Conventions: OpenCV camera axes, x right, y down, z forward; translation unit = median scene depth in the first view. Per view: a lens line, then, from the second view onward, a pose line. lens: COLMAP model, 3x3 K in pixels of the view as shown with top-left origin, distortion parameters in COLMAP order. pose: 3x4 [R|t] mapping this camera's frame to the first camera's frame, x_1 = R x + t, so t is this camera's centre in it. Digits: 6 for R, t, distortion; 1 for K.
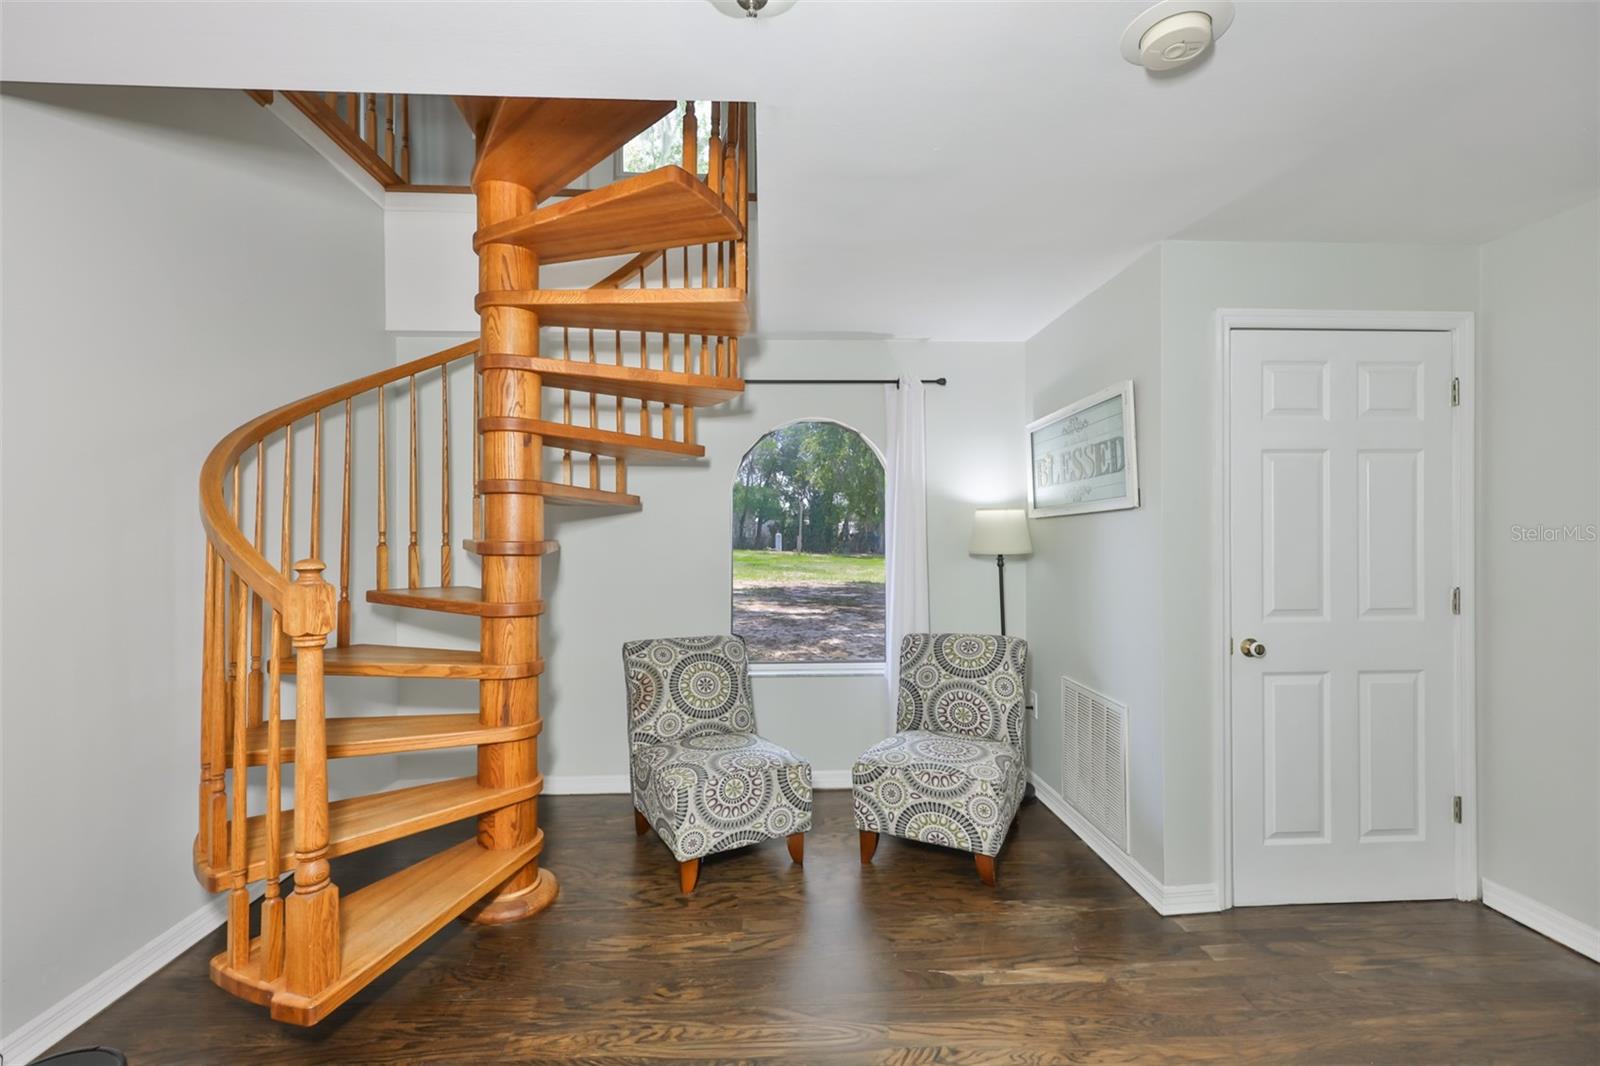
lens RADIAL K [[671.1, 0, 796.3], [0, 671.1, 535.1], [0, 0, 1]] dist [0.011873, 0.000487]
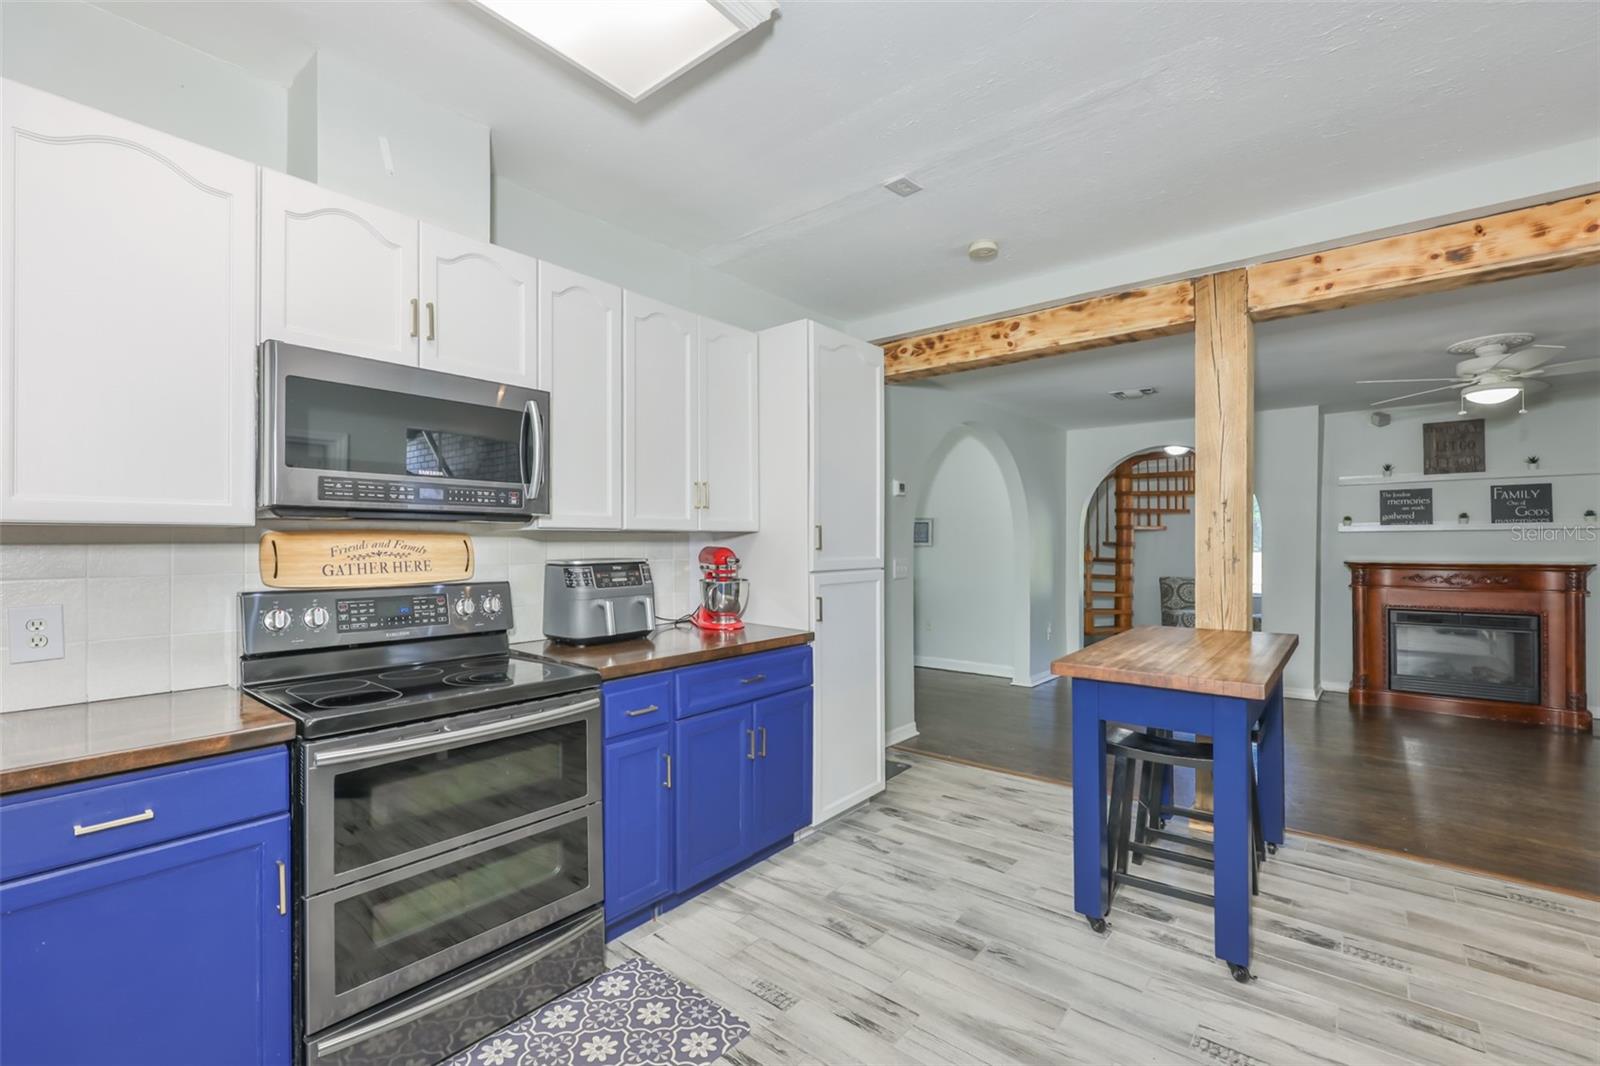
lens RADIAL K [[699.3, 0, 814.9], [0, 699.3, 537.3], [0, 0, 1]] dist [0.000279, 0.001390]
pose [[0.741214, -0.005444, -0.671247, 0.699152], [0.005358, 0.999983, -0.002194, -0.016999], [0.671248, -0.001970, 0.741231, -2.352566]]
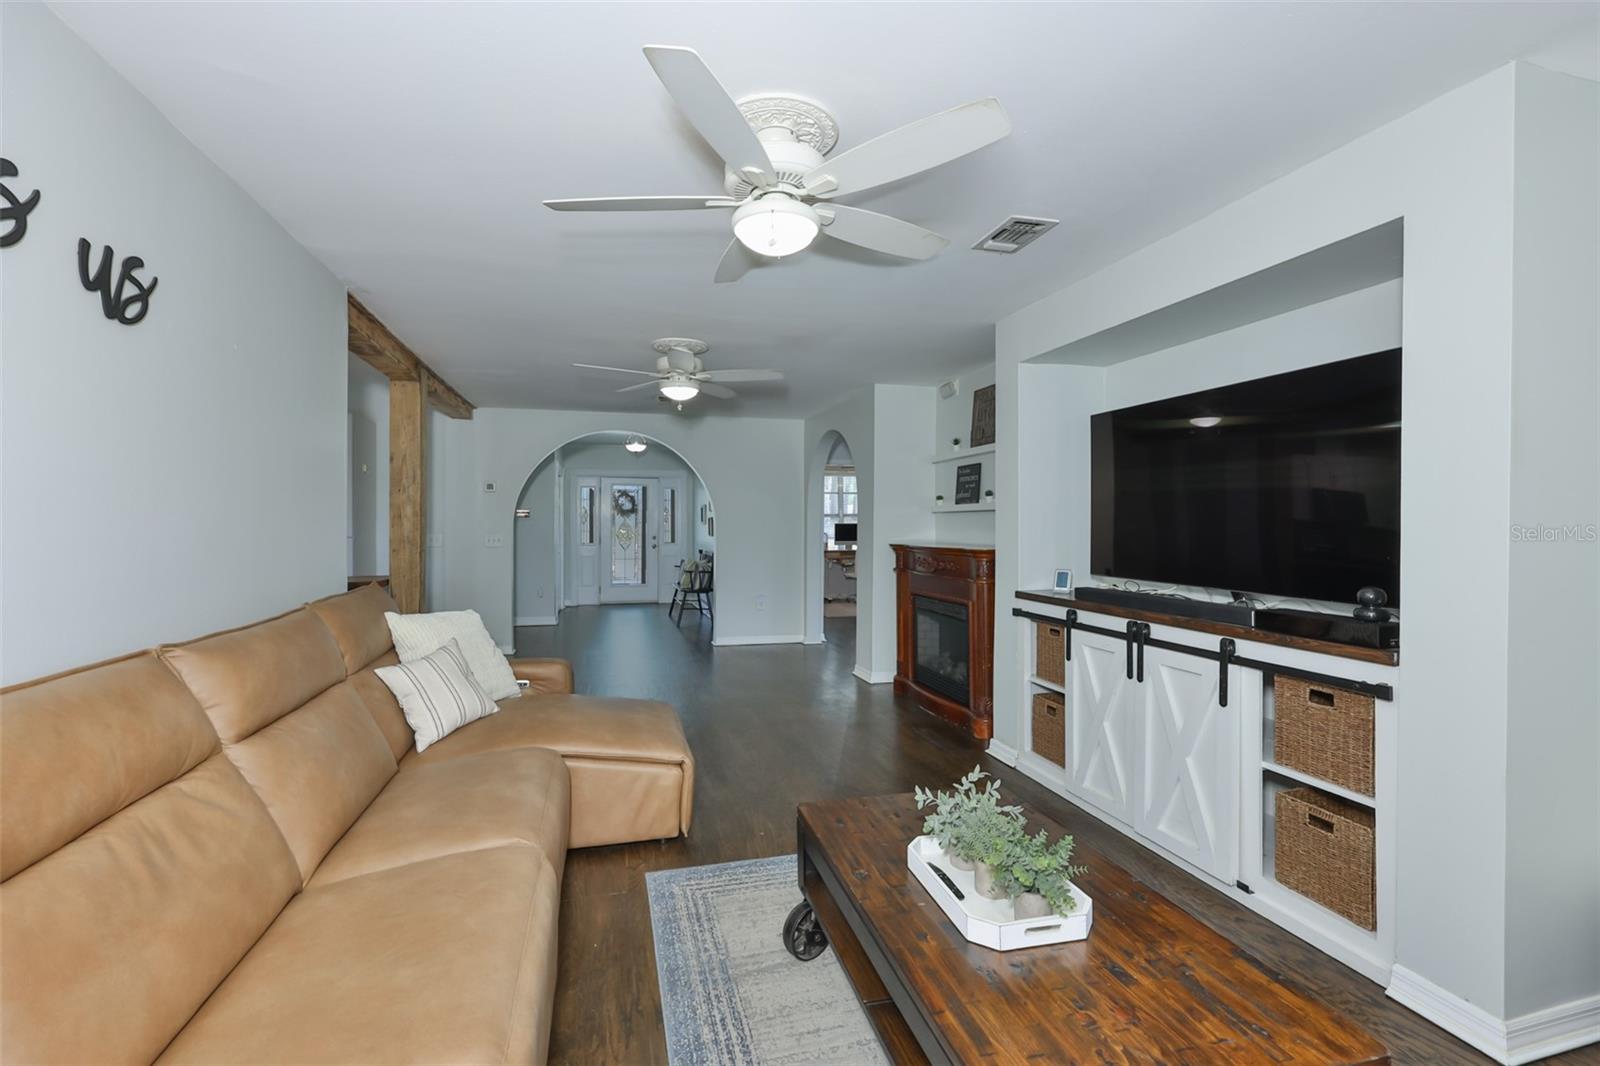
lens RADIAL K [[699.3, 0, 770.1], [0, 699.3, 523.5], [0, 0, 1]] dist [0.000279, 0.001390]
pose [[0.191811, 0.002598, -0.981428, 2.252790], [0.007250, 0.999965, 0.004064, -0.008795], [0.981405, -0.007895, 0.191786, -0.600651]]
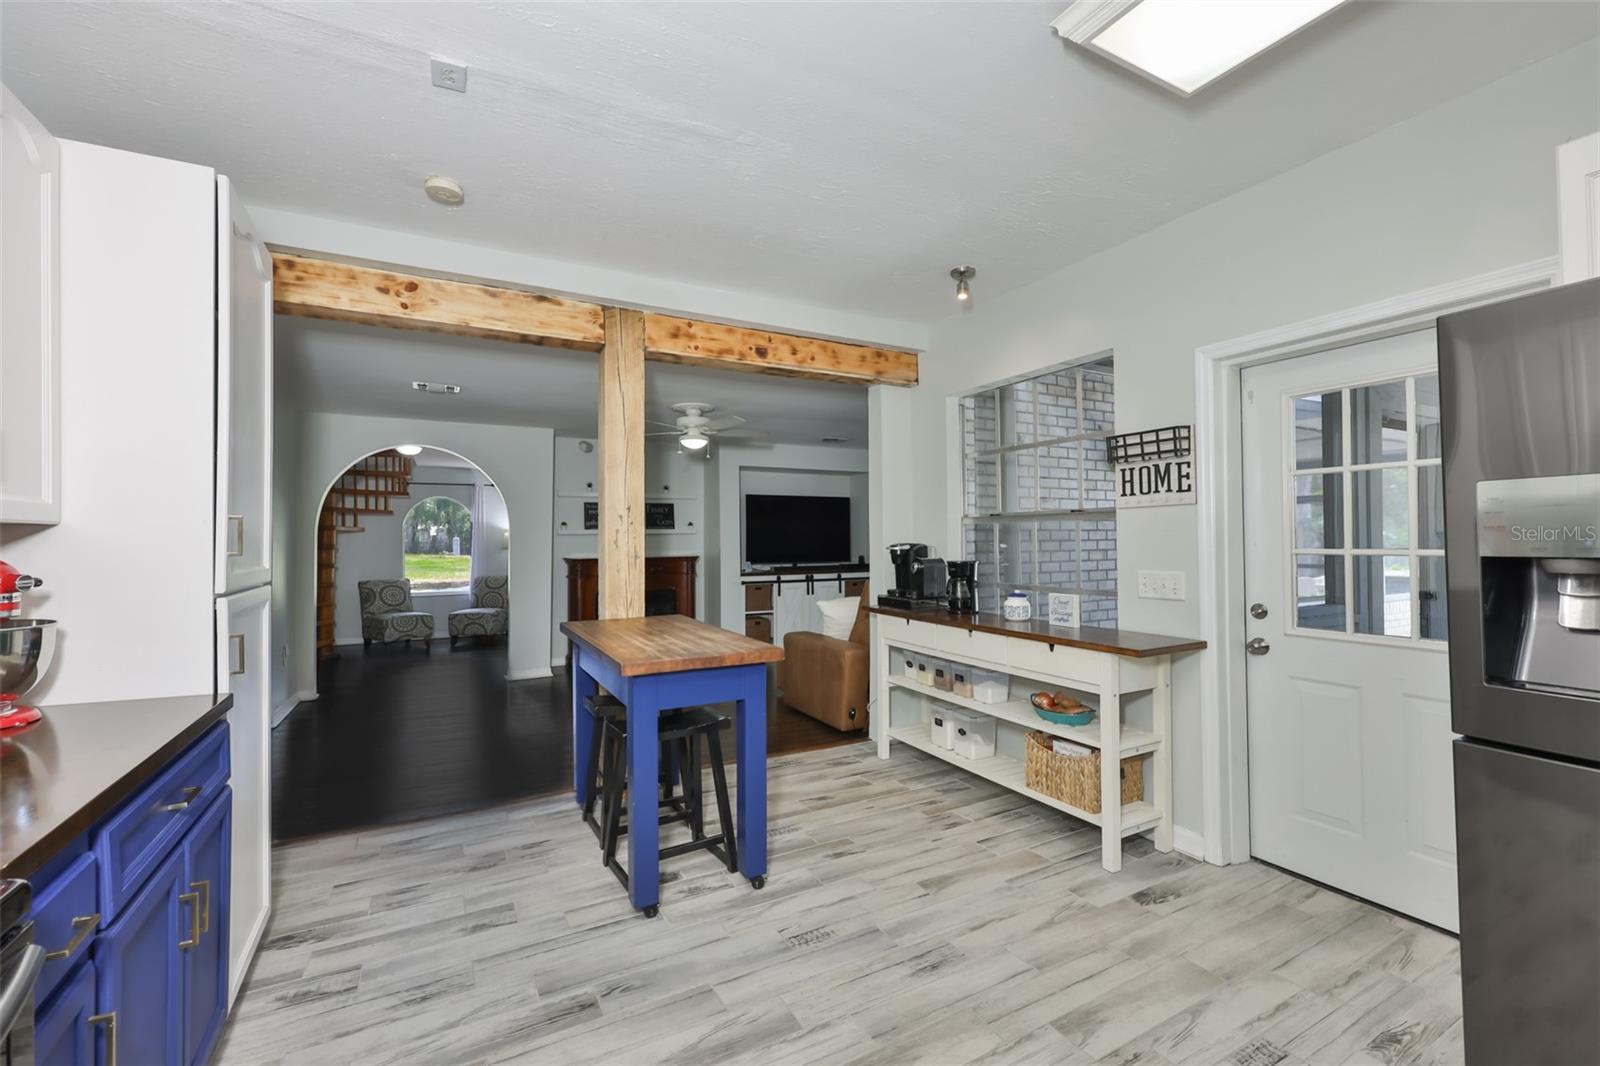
lens RADIAL K [[671.1, 0, 793.5], [0, 671.1, 534.6], [0, 0, 1]] dist [0.011873, 0.000487]
pose [[0.909537, -0.002707, 0.415614, 0.226516], [0.004648, 0.999983, -0.003657, -0.016348], [-0.415596, 0.005258, 0.909534, -2.343760]]
